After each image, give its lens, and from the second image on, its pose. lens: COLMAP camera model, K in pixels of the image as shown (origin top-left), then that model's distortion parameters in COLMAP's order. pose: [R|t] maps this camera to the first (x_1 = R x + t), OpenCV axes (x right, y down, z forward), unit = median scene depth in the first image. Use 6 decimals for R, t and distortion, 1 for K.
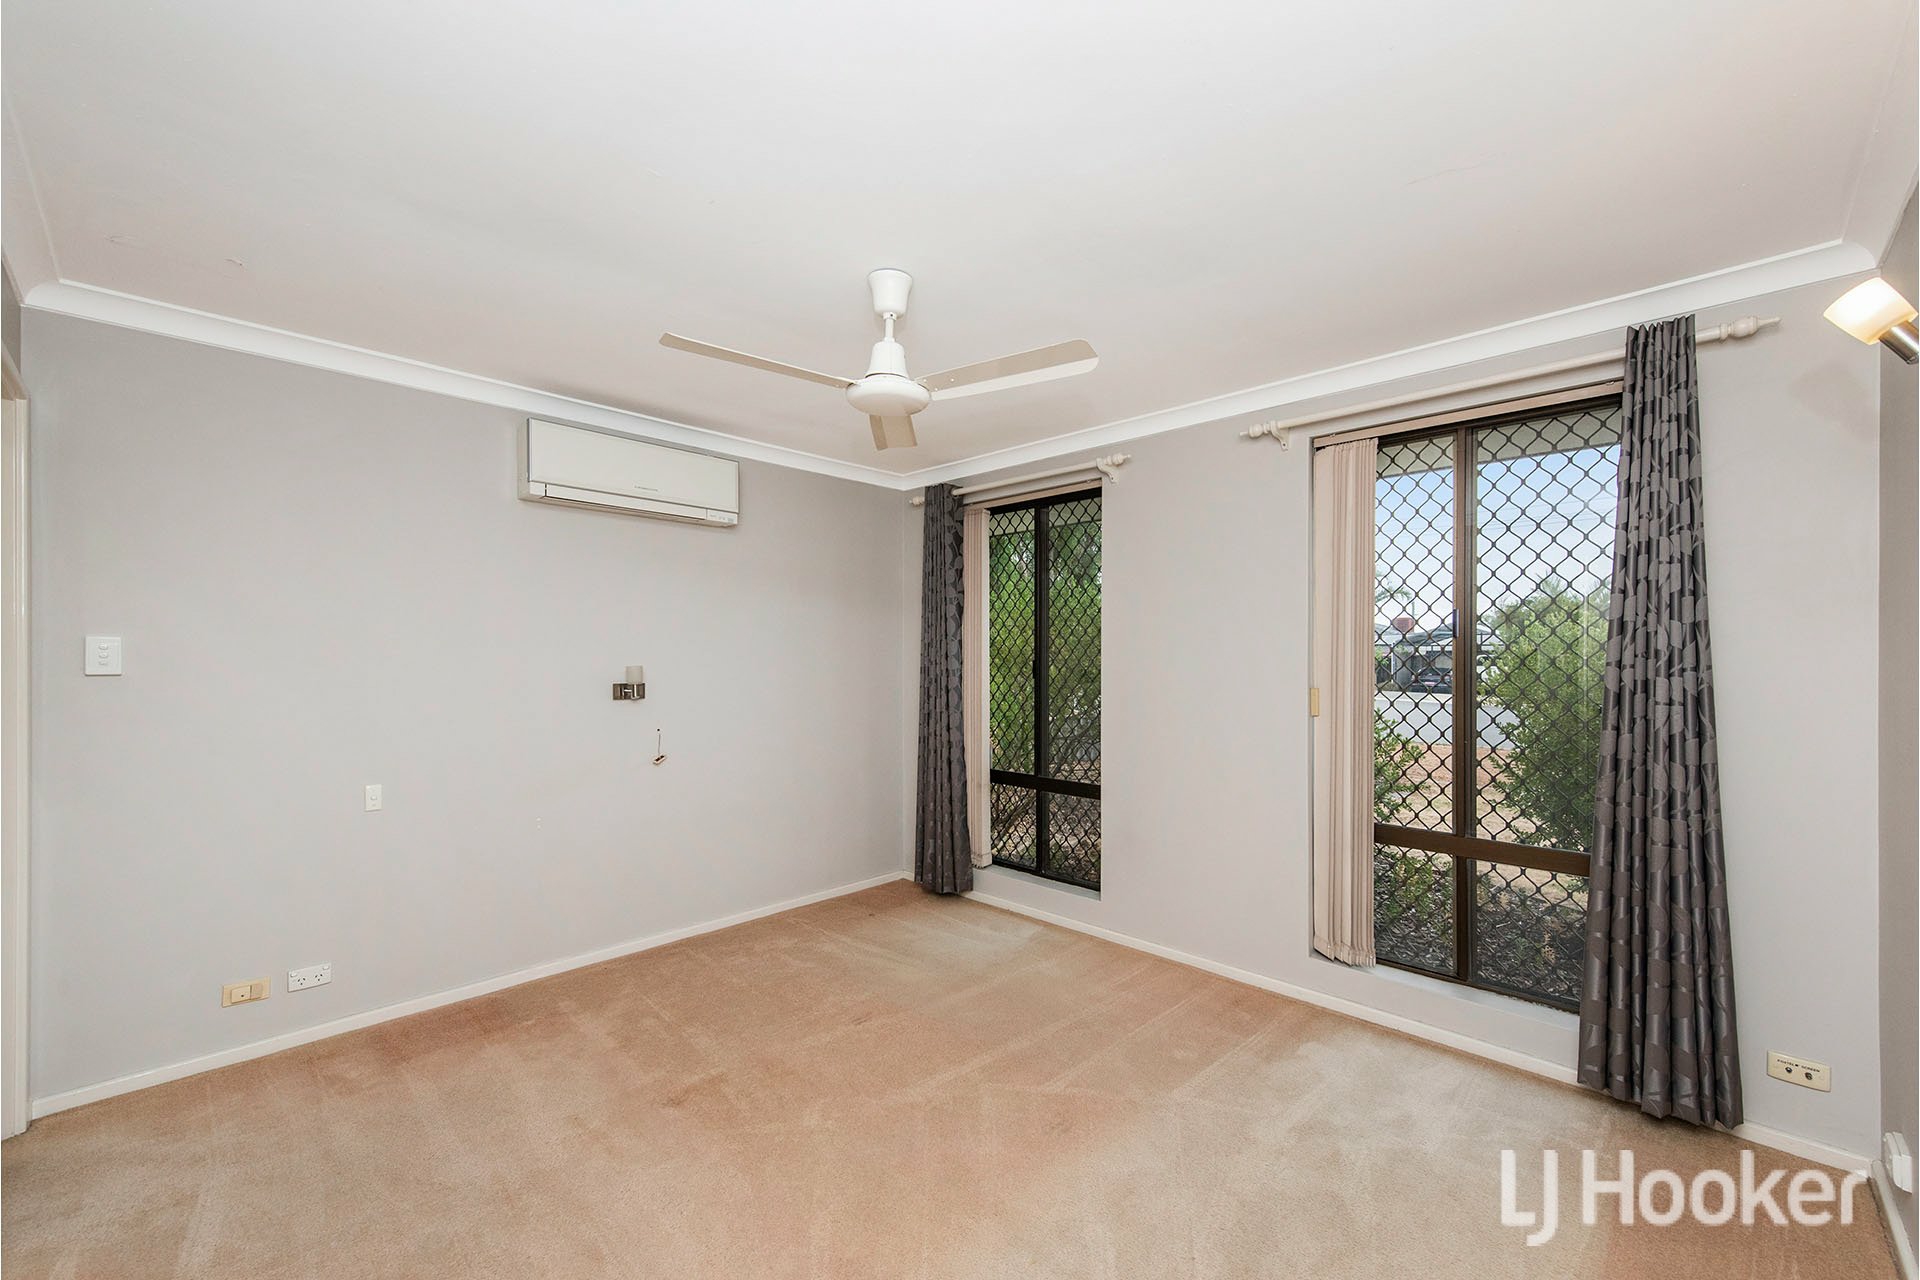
lens RADIAL K [[764.6, 0, 960.3], [0, 764.6, 654.7], [0, 0, 1]] dist [0.002286, -0.000450]
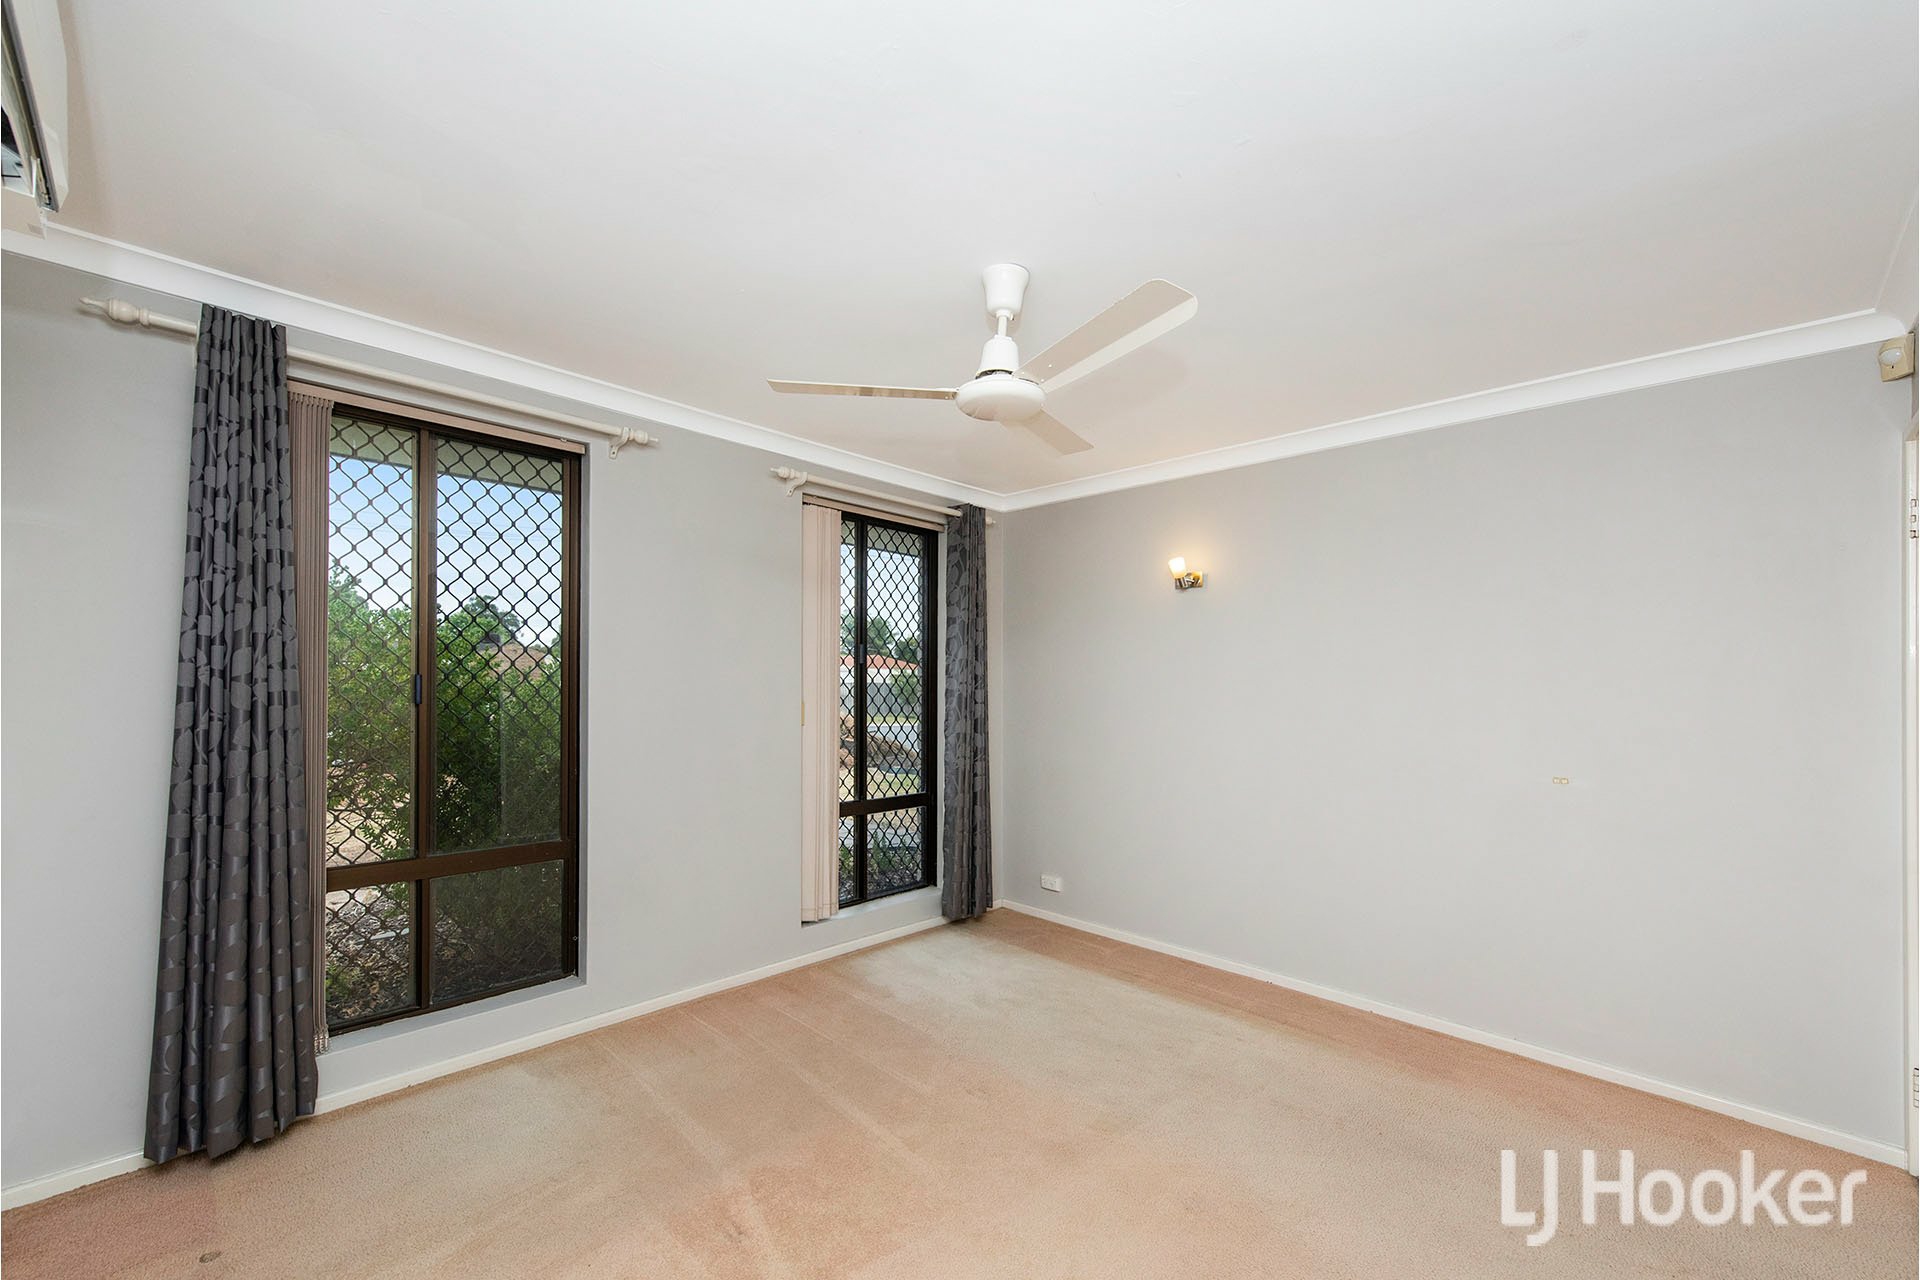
lens RADIAL K [[778.2, 0, 993.2], [0, 778.2, 667.4], [0, 0, 1]] dist [0.021620, -0.000344]
pose [[-0.031130, 0.016457, 0.999380, -0.572199], [-0.019305, 0.999668, -0.017063, 0.002621], [-0.999329, -0.019824, -0.030802, 0.552592]]
